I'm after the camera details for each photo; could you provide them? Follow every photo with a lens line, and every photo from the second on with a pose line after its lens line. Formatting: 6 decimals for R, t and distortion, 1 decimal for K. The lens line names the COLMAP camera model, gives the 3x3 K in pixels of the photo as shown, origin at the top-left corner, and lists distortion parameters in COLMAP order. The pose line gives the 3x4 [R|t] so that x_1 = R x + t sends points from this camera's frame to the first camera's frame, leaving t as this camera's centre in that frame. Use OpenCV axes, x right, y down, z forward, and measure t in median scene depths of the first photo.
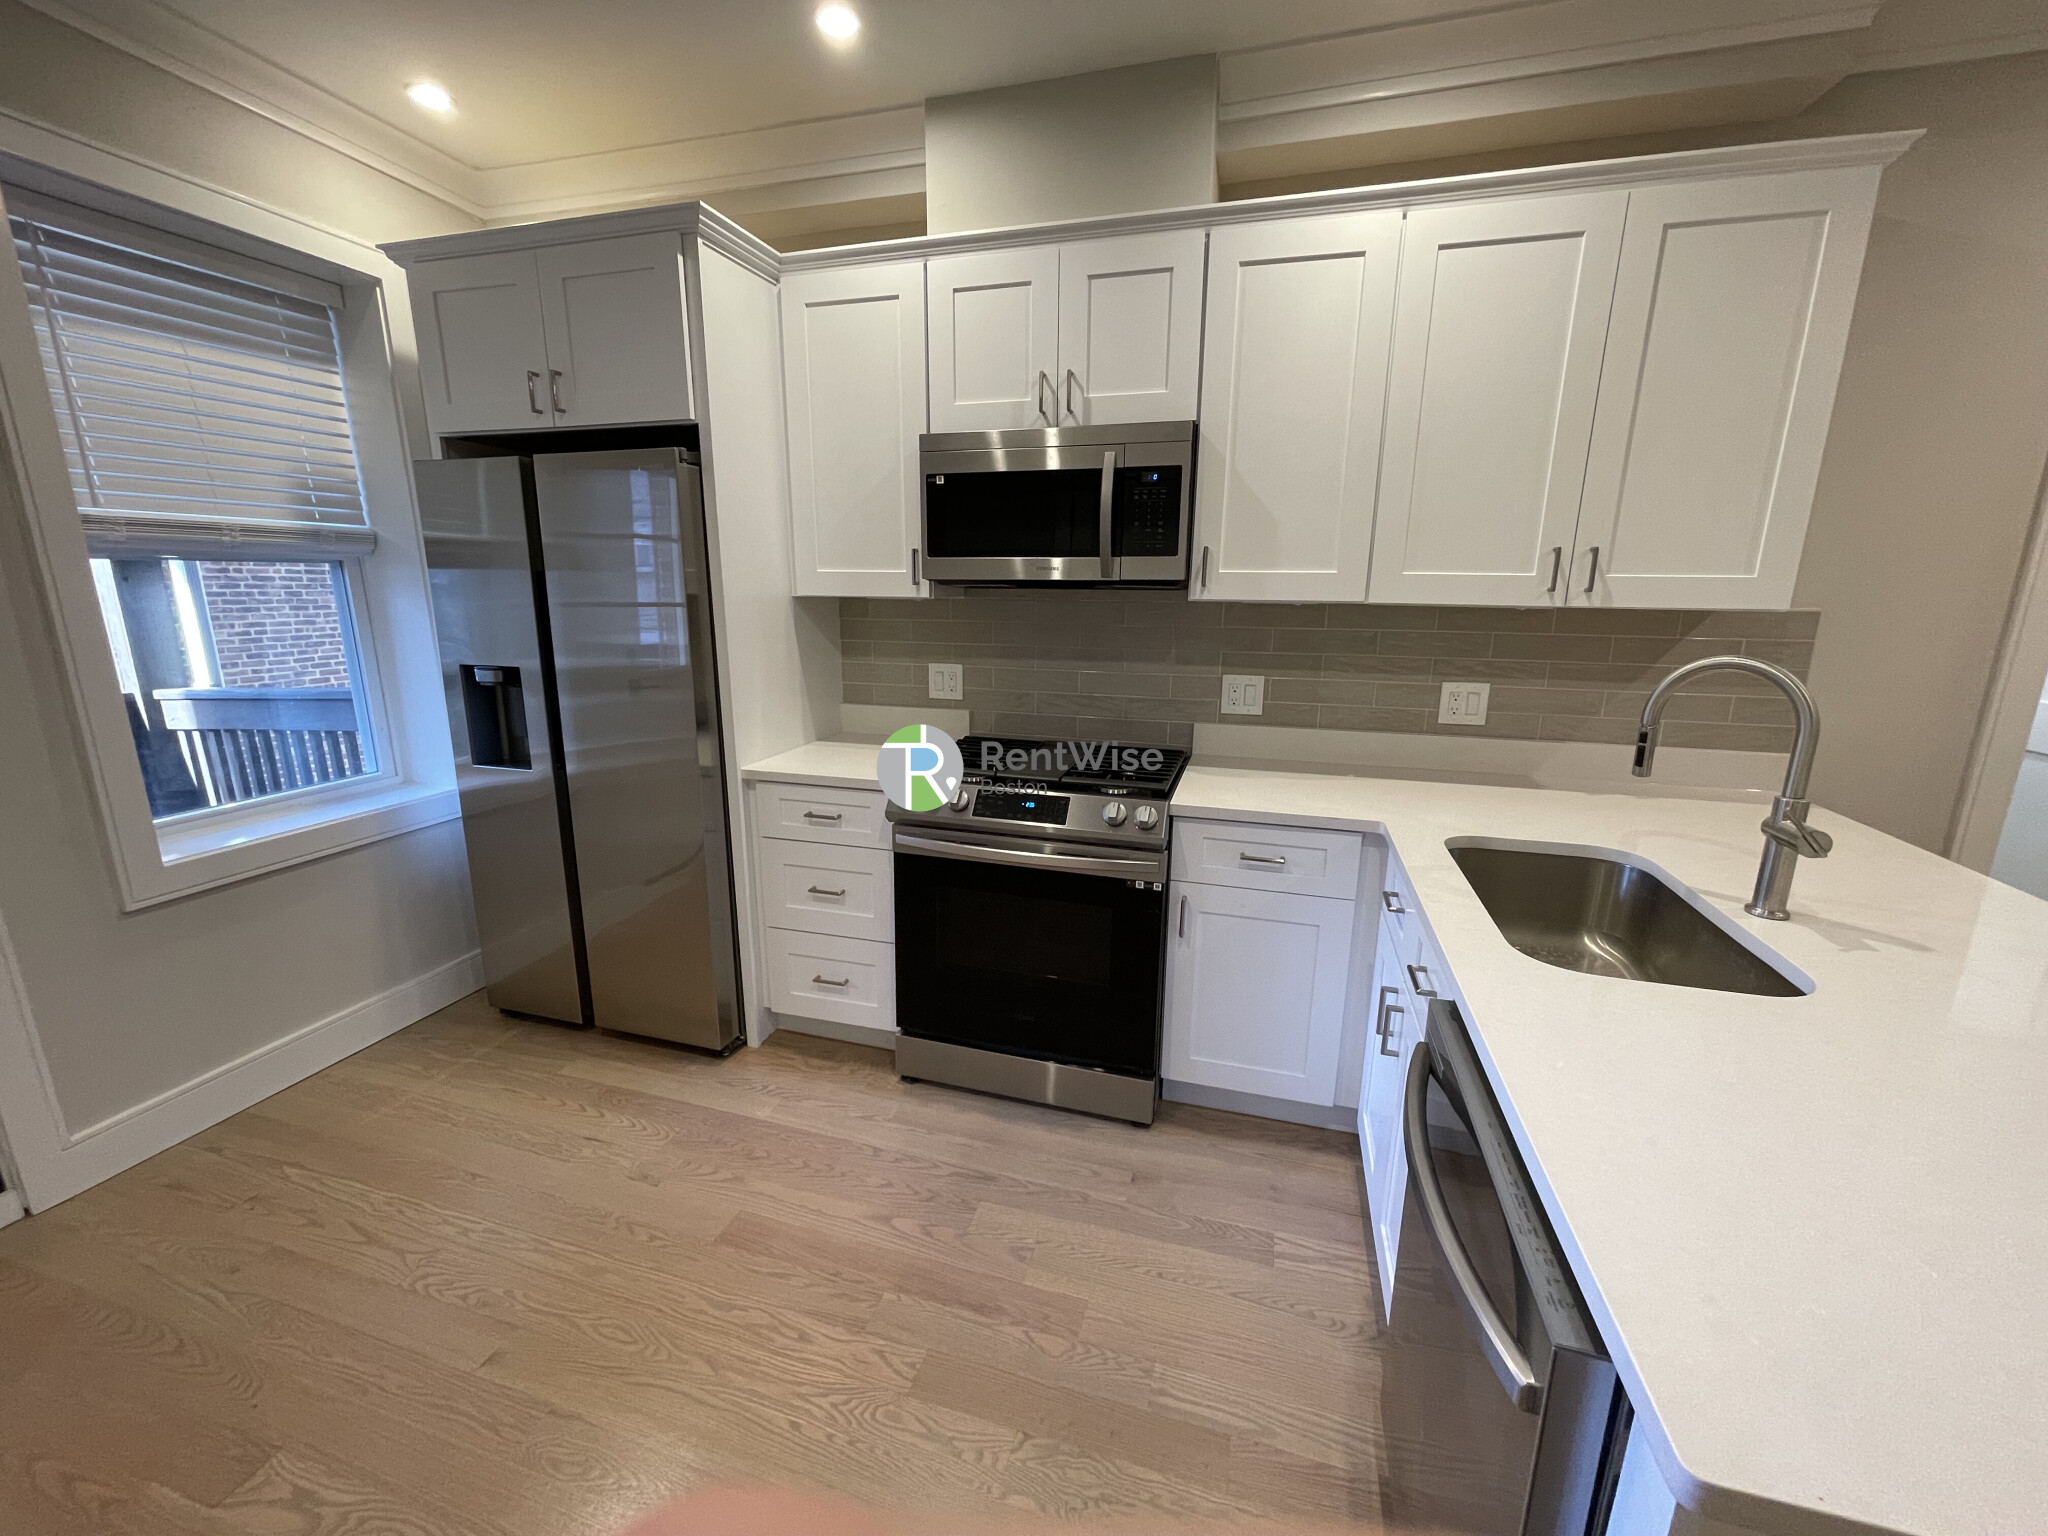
lens RADIAL K [[828.8, 0, 1020.7], [0, 828.8, 772.3], [0, 0, 1]] dist [-0.004798, 0.001166]
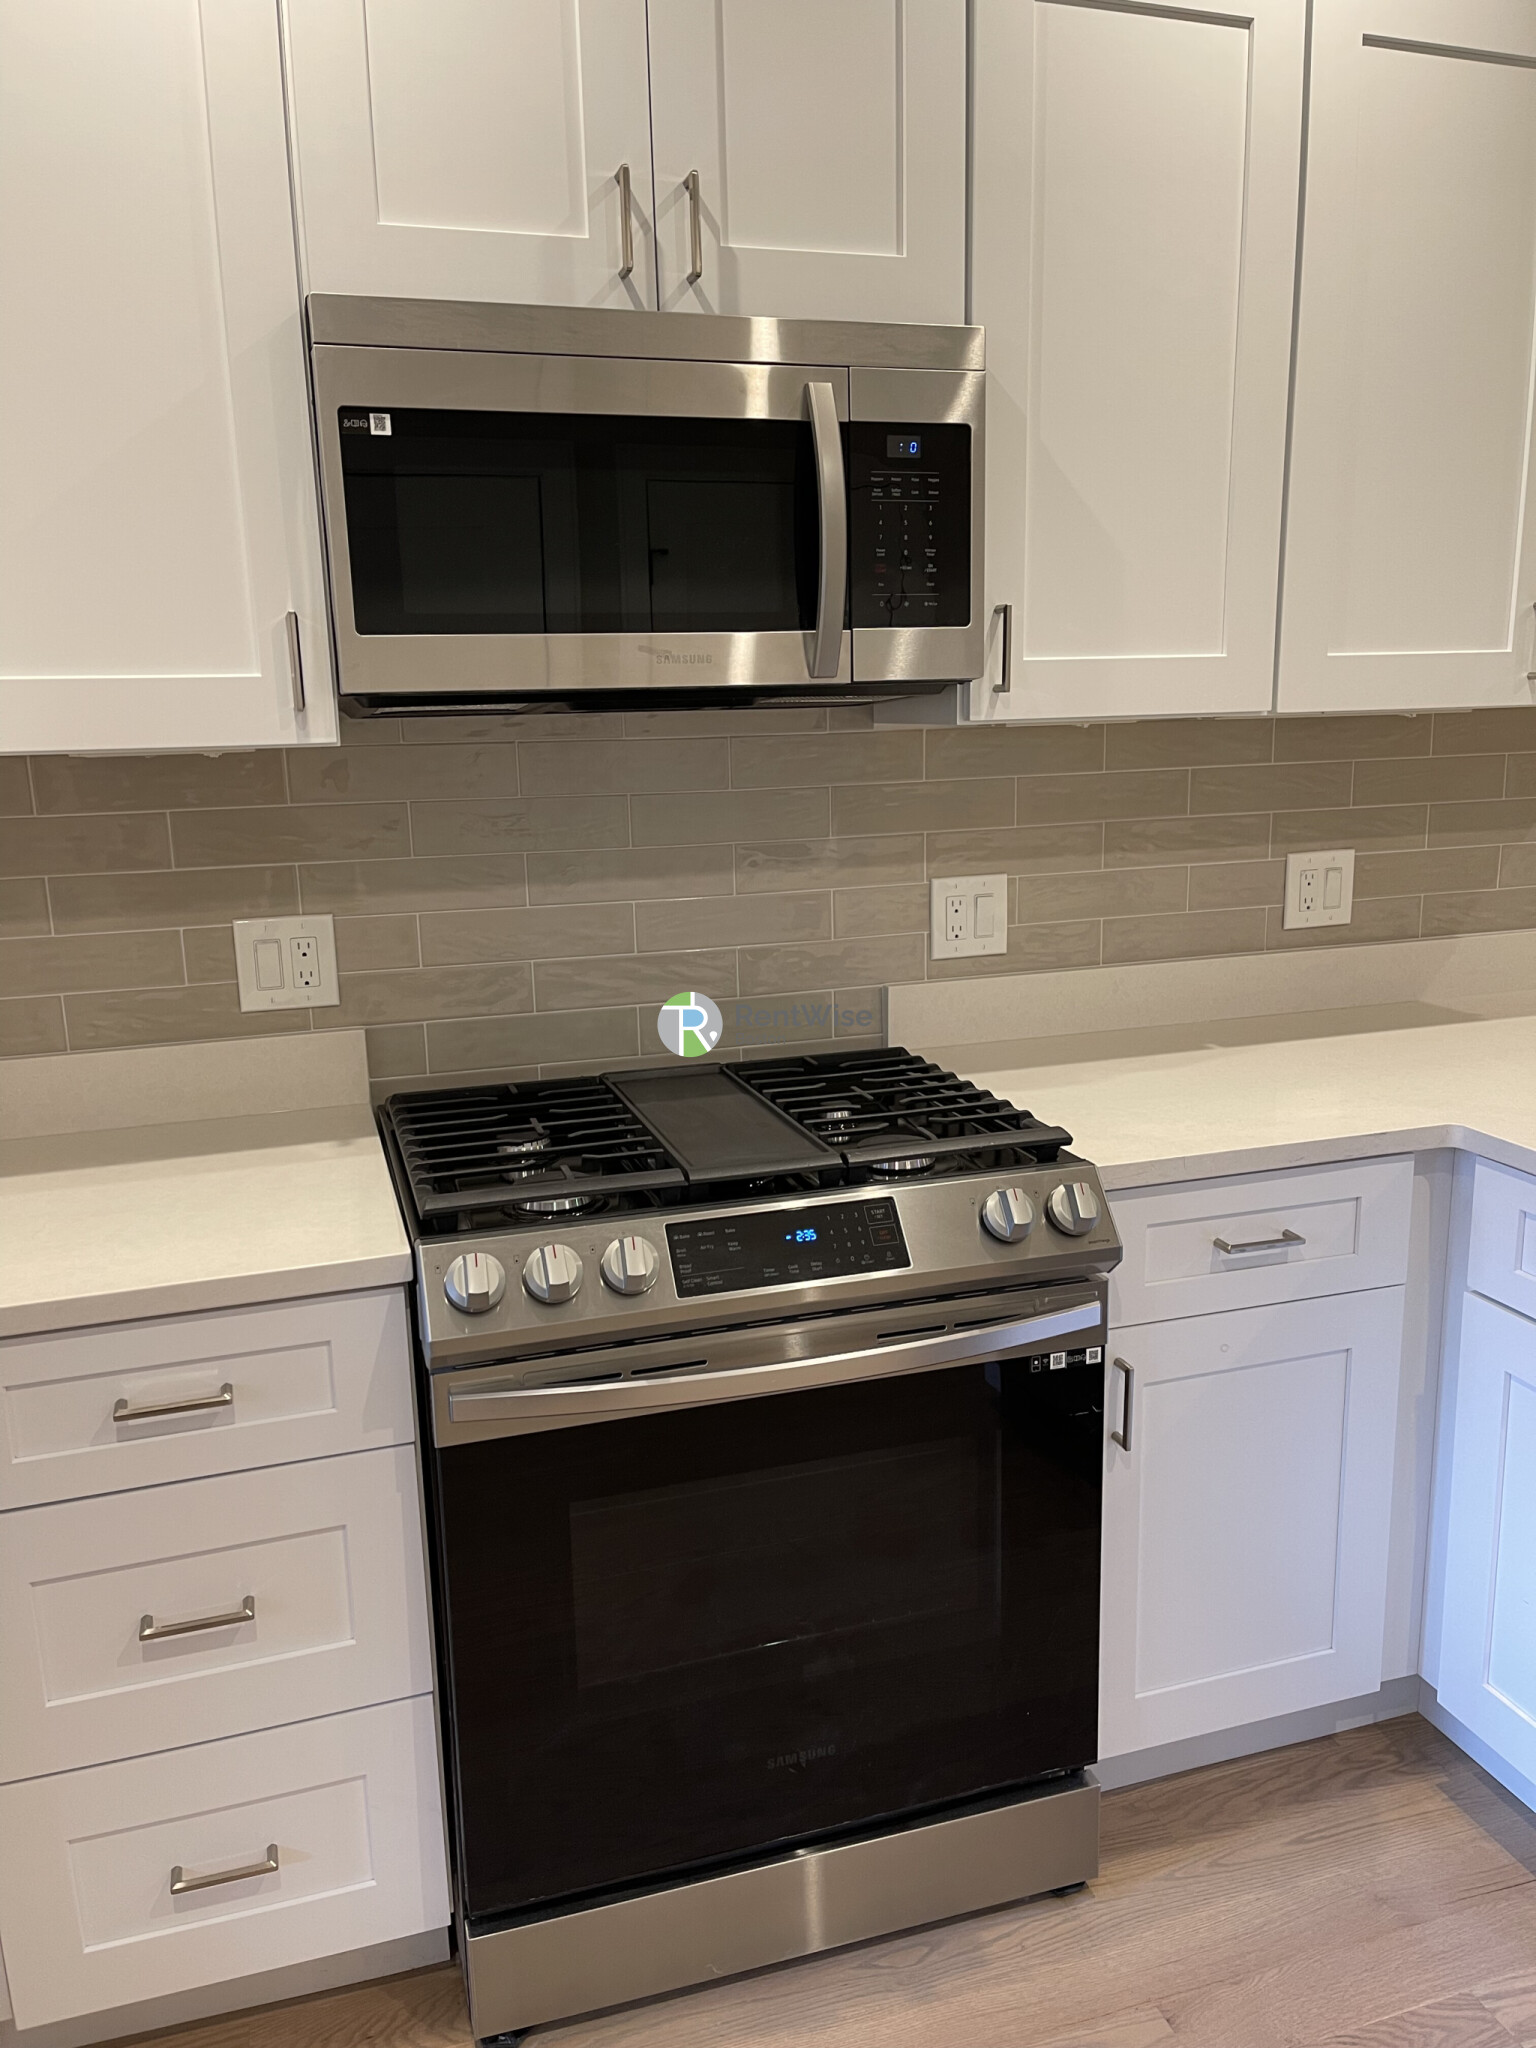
lens RADIAL K [[1552.5, 0, 774.1], [0, 1552.5, 1025.8], [0, 0, 1]] dist [0.043443, -0.069297]
pose [[0.823653, -0.143251, 0.548703, -0.373125], [0.157416, 0.987299, 0.021459, -0.075299], [-0.544808, 0.068700, 0.835742, 0.340667]]
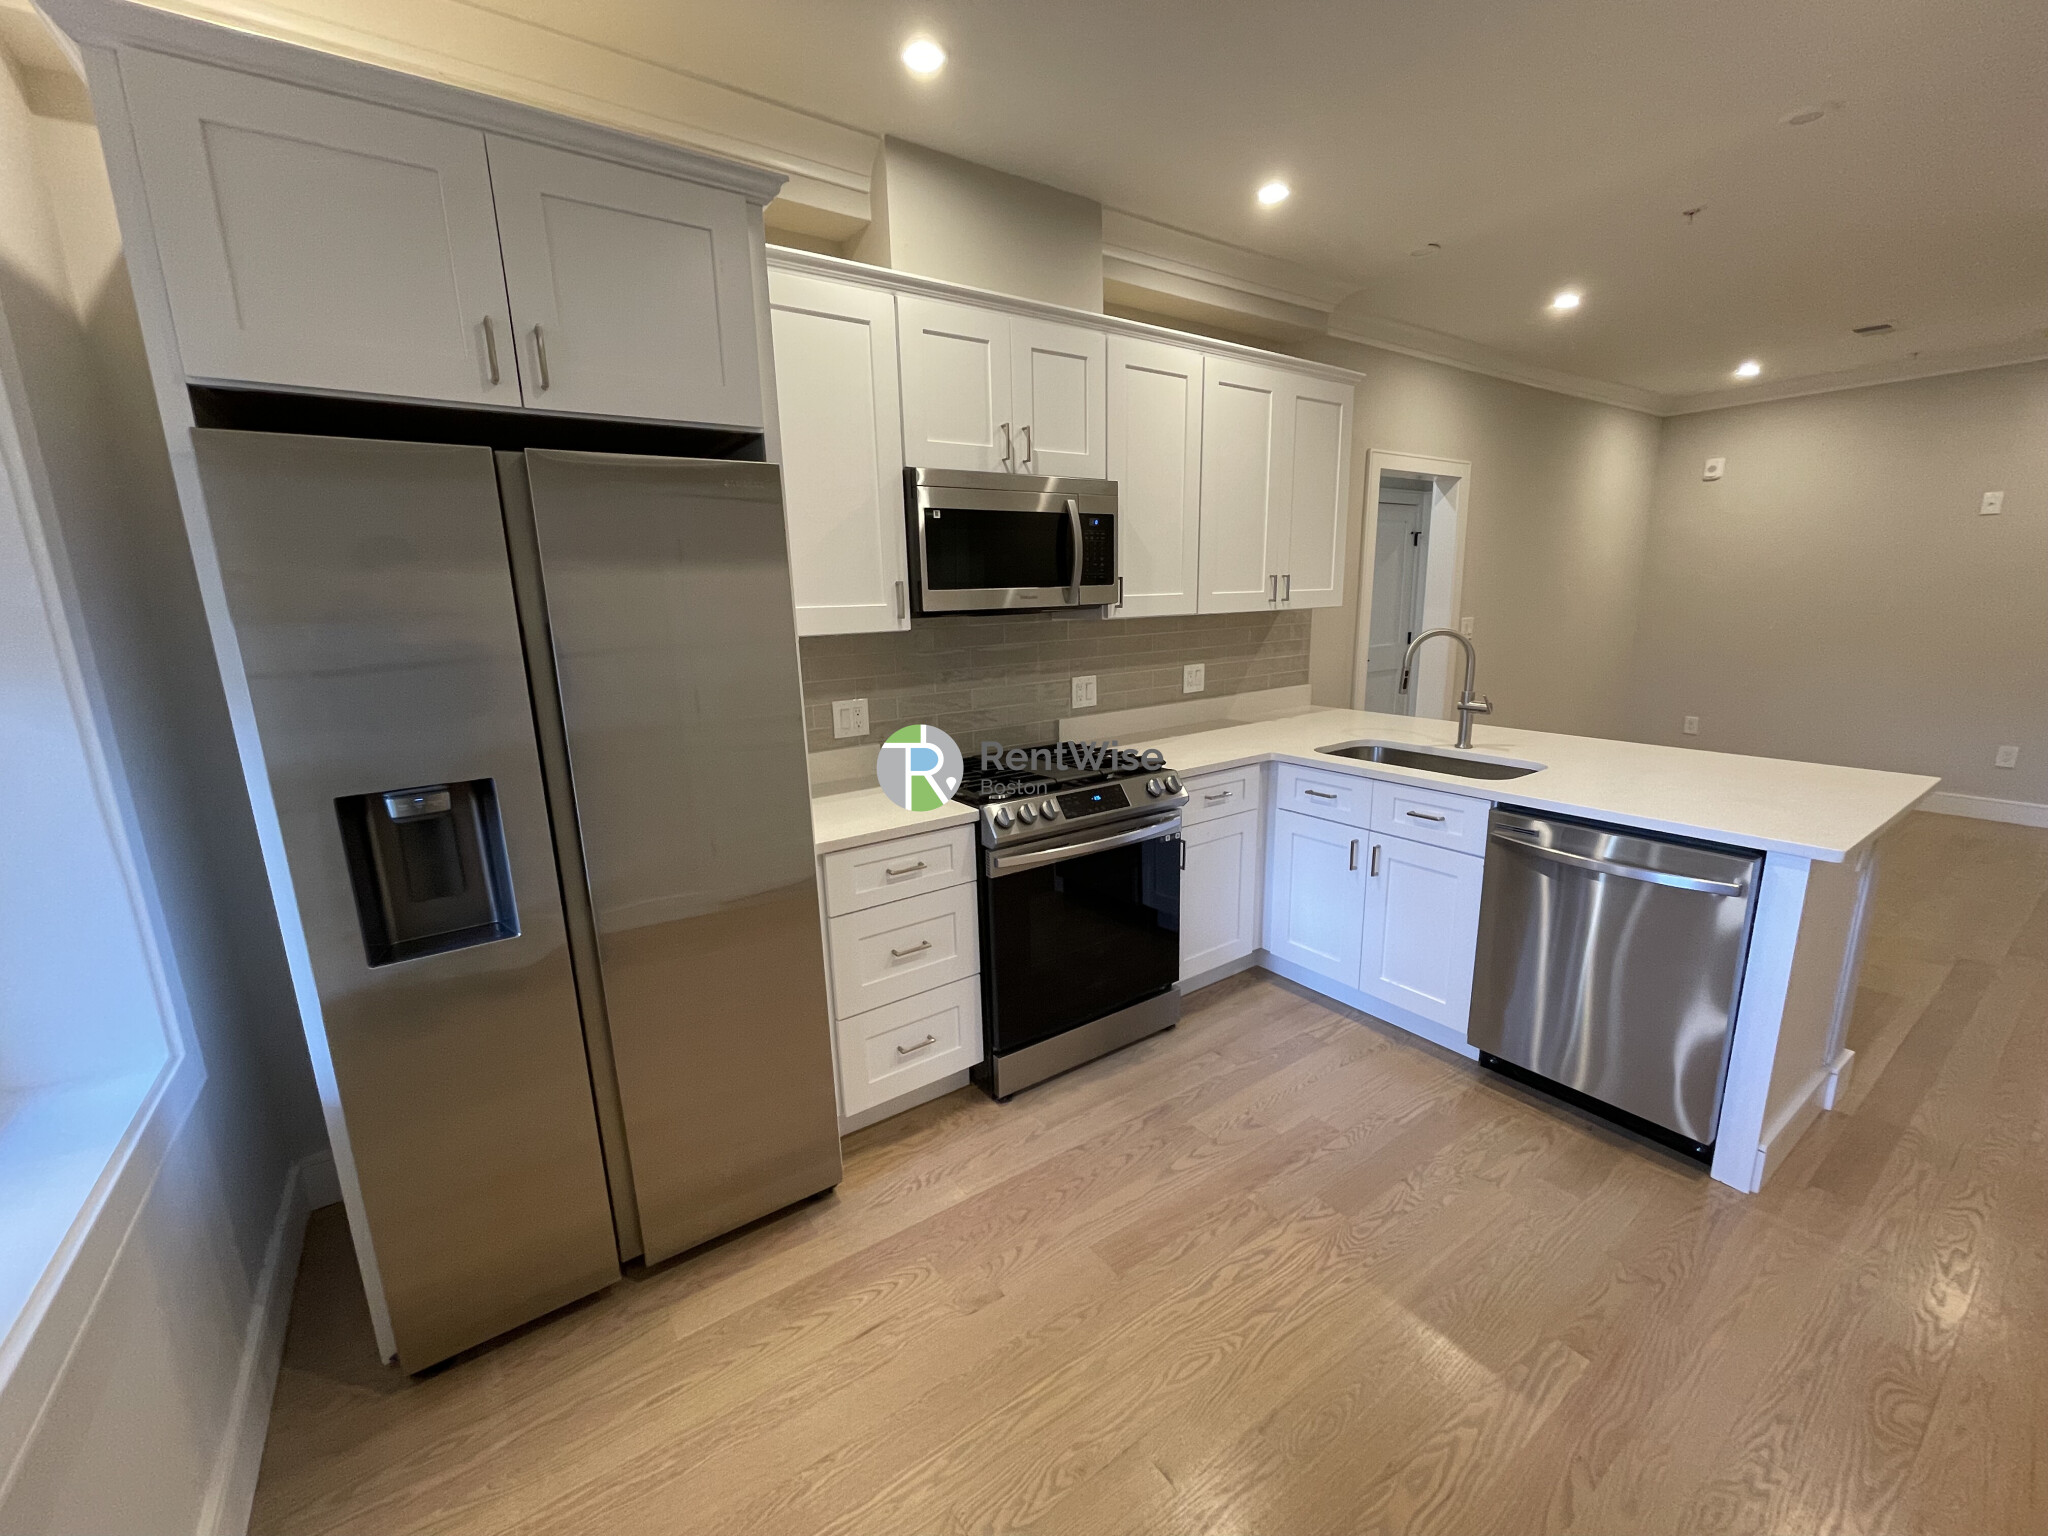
lens RADIAL K [[828.8, 0, 1020.4], [0, 828.8, 772.9], [0, 0, 1]] dist [-0.004798, 0.001166]
pose [[0.619299, -0.191557, 0.761429, -0.869095], [0.208548, 0.975079, 0.075685, -0.098630], [-0.756952, 0.111923, 0.643814, 0.302398]]
